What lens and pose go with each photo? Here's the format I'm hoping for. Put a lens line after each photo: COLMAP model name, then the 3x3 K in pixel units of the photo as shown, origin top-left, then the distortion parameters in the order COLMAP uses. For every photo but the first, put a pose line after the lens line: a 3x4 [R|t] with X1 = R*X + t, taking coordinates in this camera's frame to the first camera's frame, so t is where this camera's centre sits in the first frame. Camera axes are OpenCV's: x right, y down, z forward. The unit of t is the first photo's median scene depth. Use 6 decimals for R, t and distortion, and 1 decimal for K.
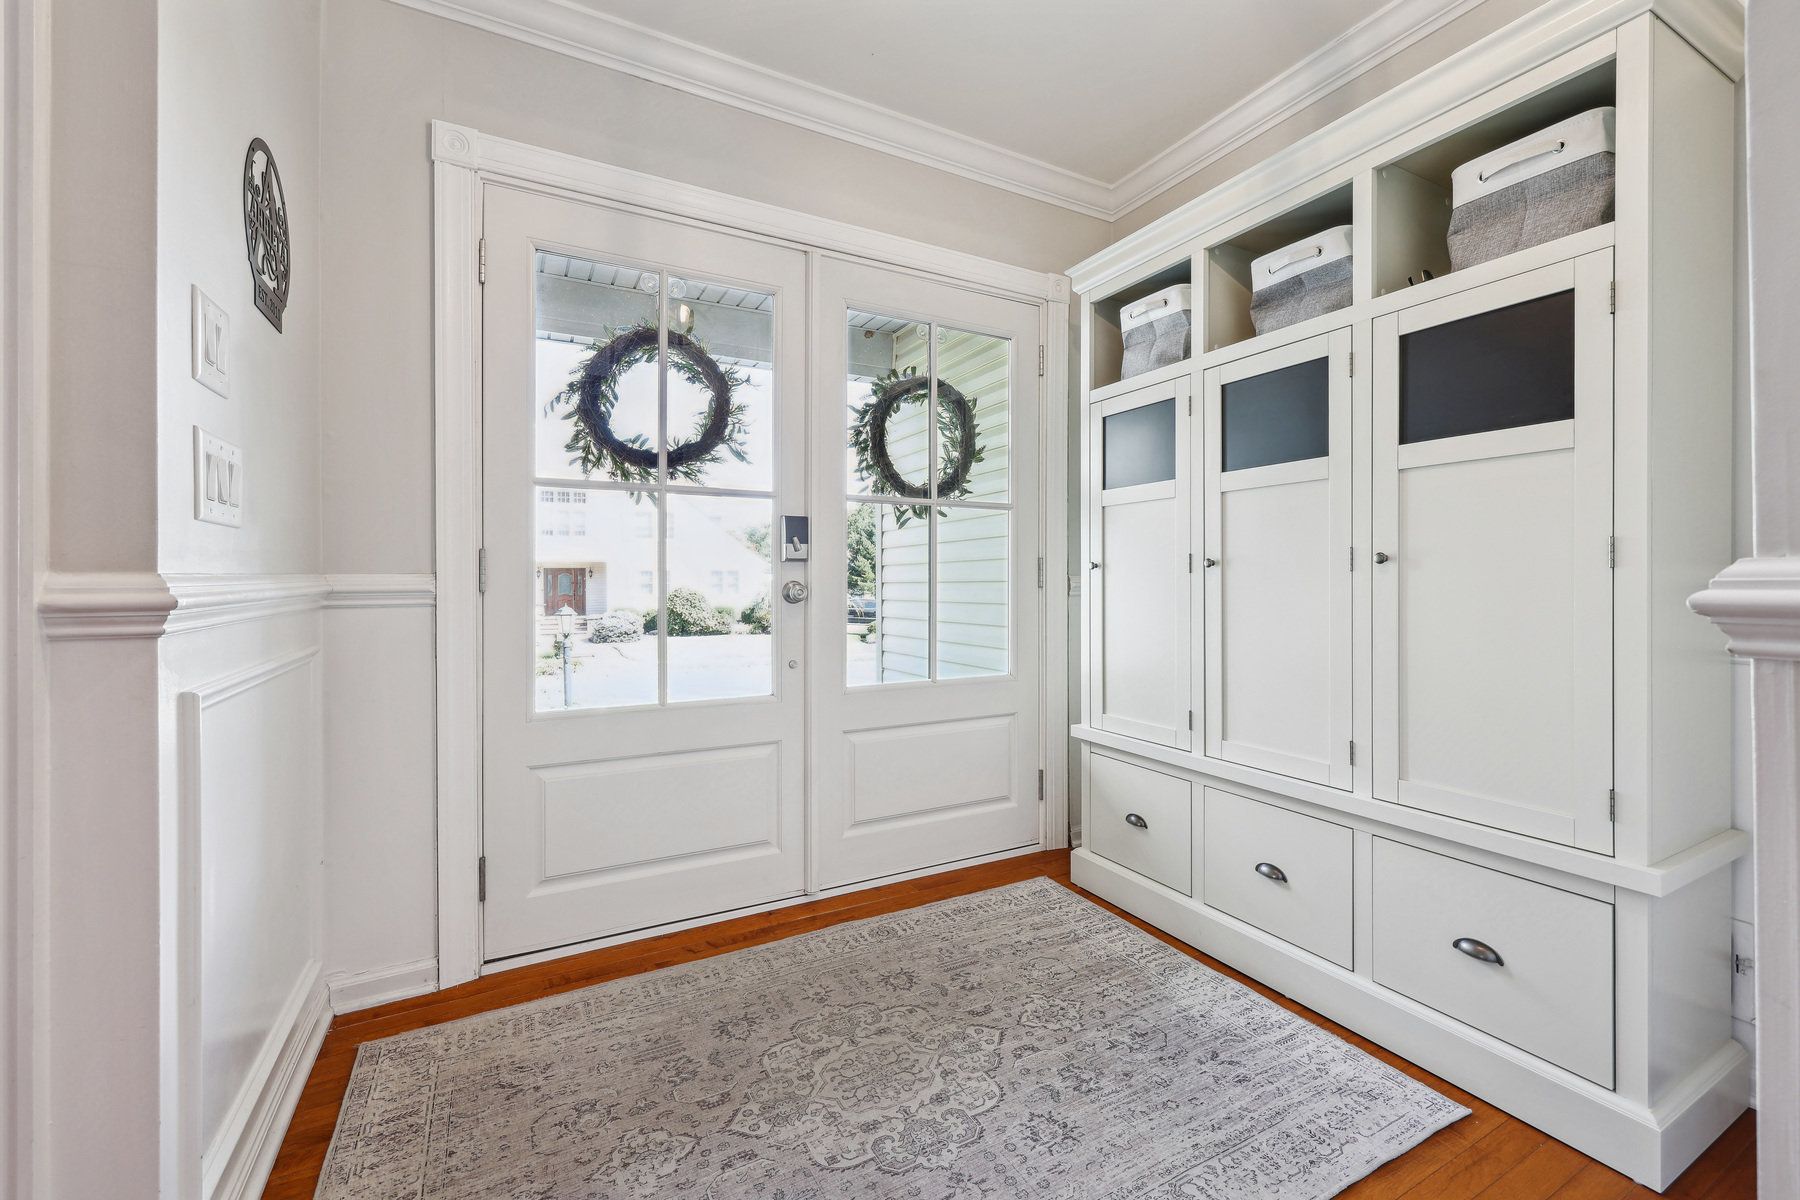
lens RADIAL K [[738.9, 0, 905.7], [0, 738.9, 586.5], [0, 0, 1]] dist [0.001072, 0.000180]
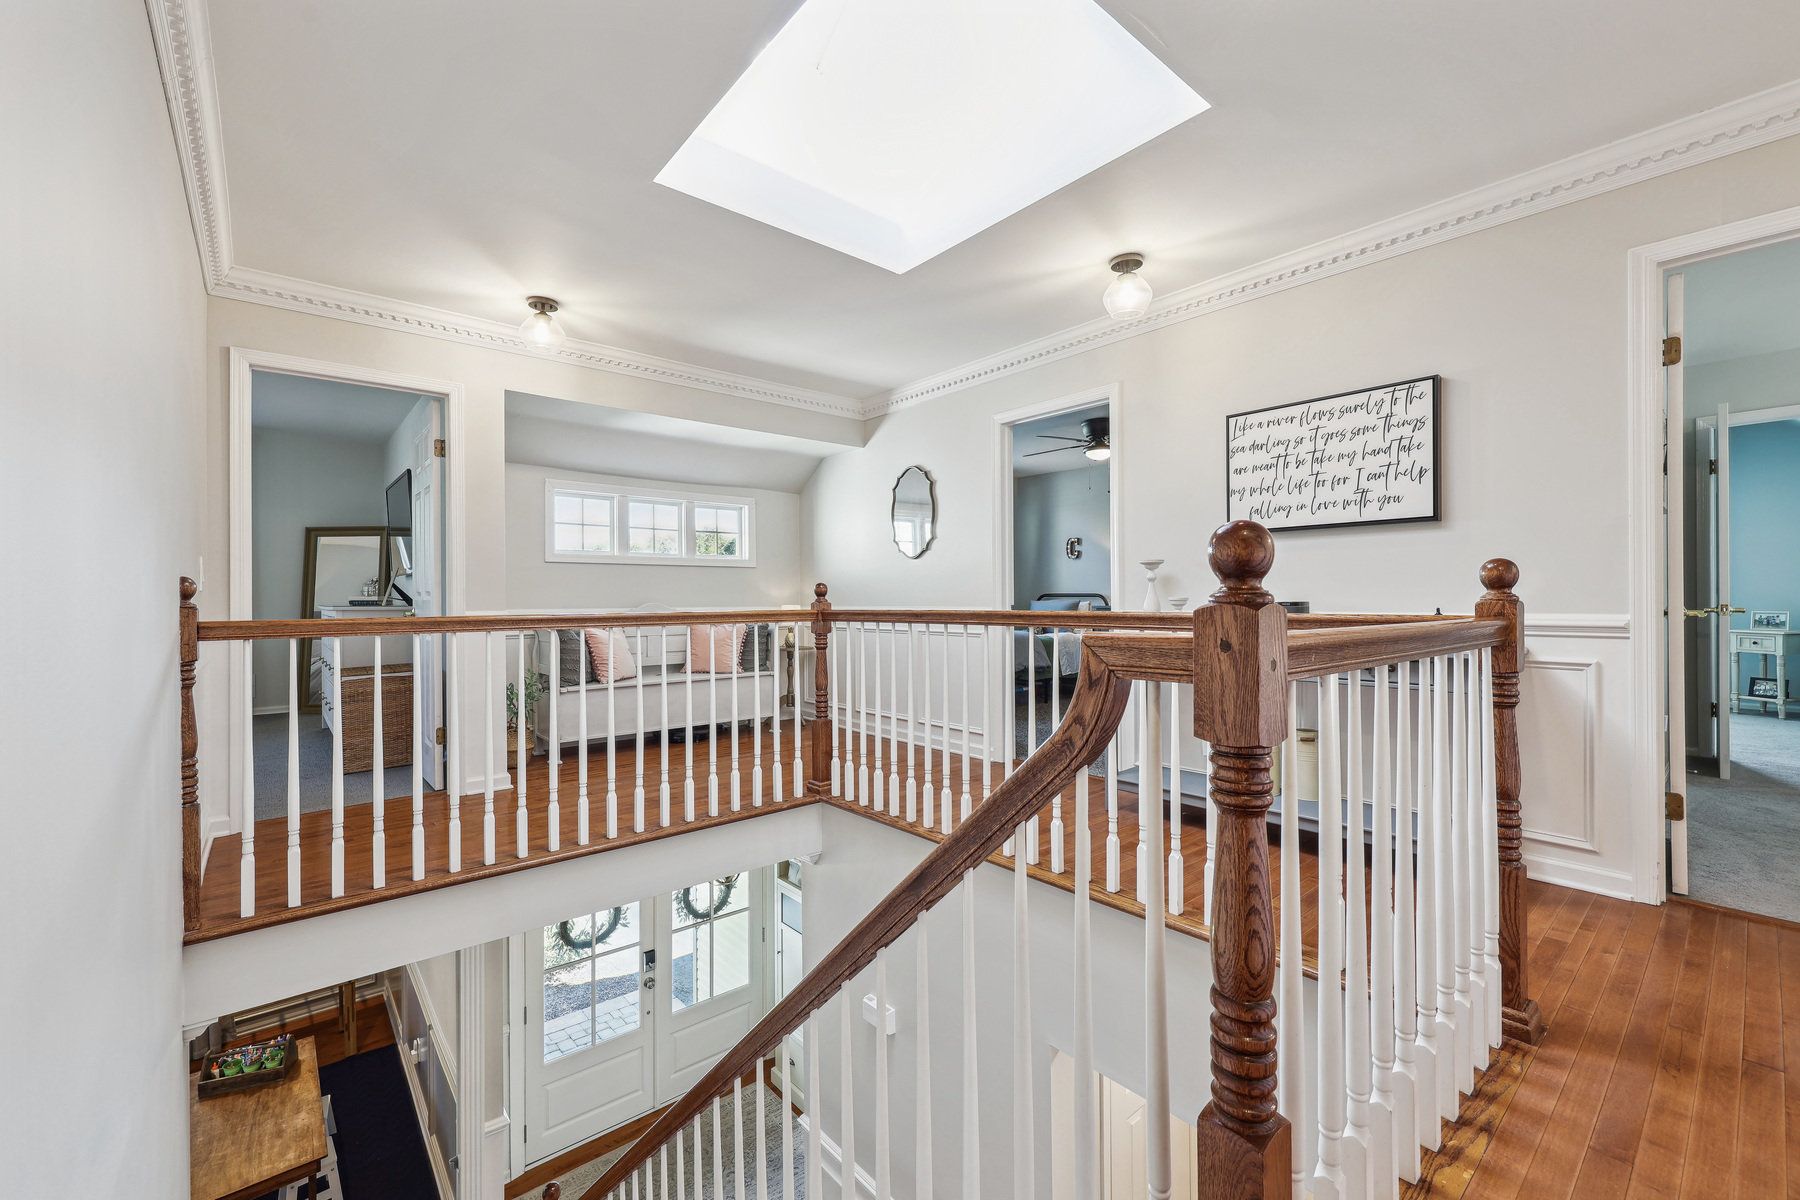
lens RADIAL K [[738.9, 0, 903.3], [0, 738.9, 596.8], [0, 0, 1]] dist [0.001072, 0.000180]
pose [[0.975806, 0.002292, 0.218628, 0.129956], [-0.002082, 0.999997, -0.001190, -1.264748], [-0.218630, 0.000707, 0.975808, -1.546681]]
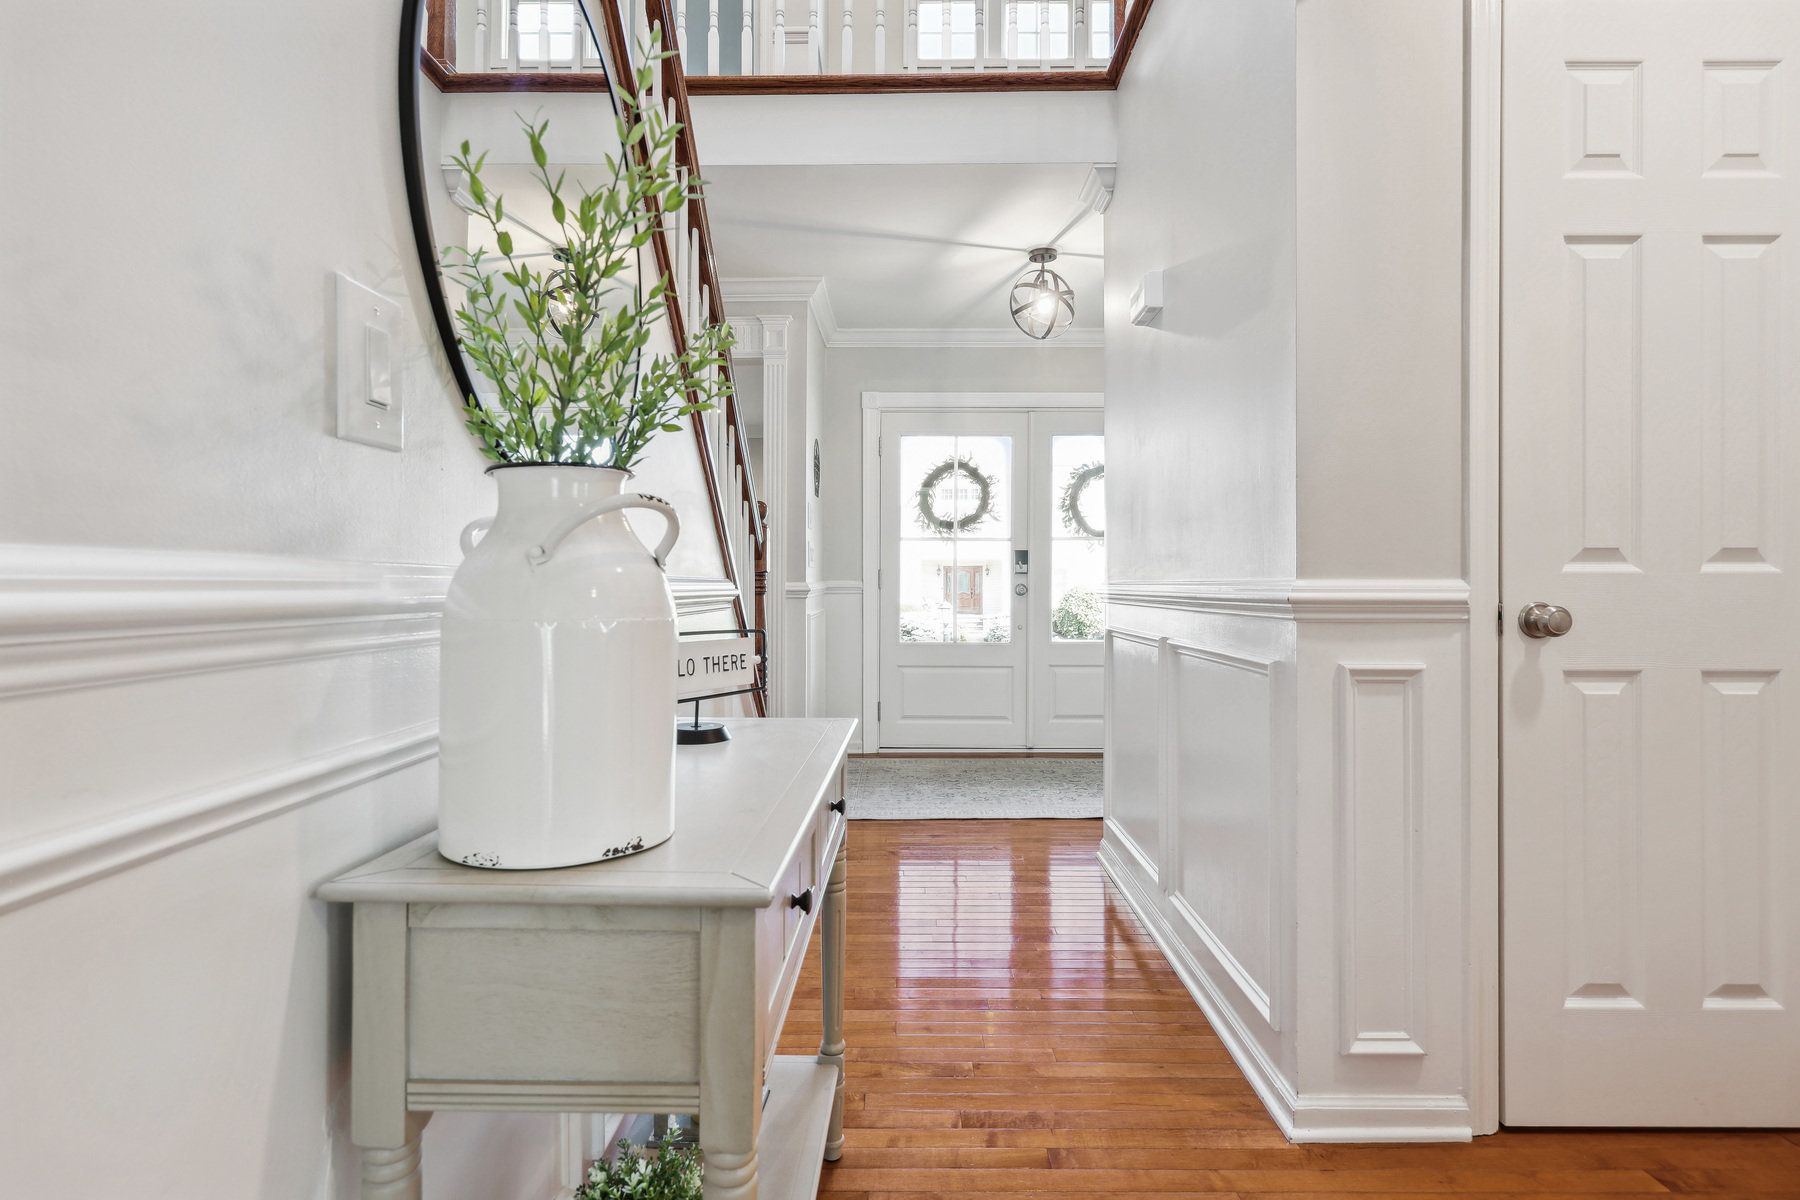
lens RADIAL K [[881.5, 0, 907.7], [0, 881.5, 589.8], [0, 0, 1]] dist [-0.000898, -0.000008]
pose [[0.879447, 0.003724, -0.475982, 0.691350], [-0.003312, 0.999993, 0.001703, 0.005213], [0.475985, 0.000079, 0.879453, -1.171923]]
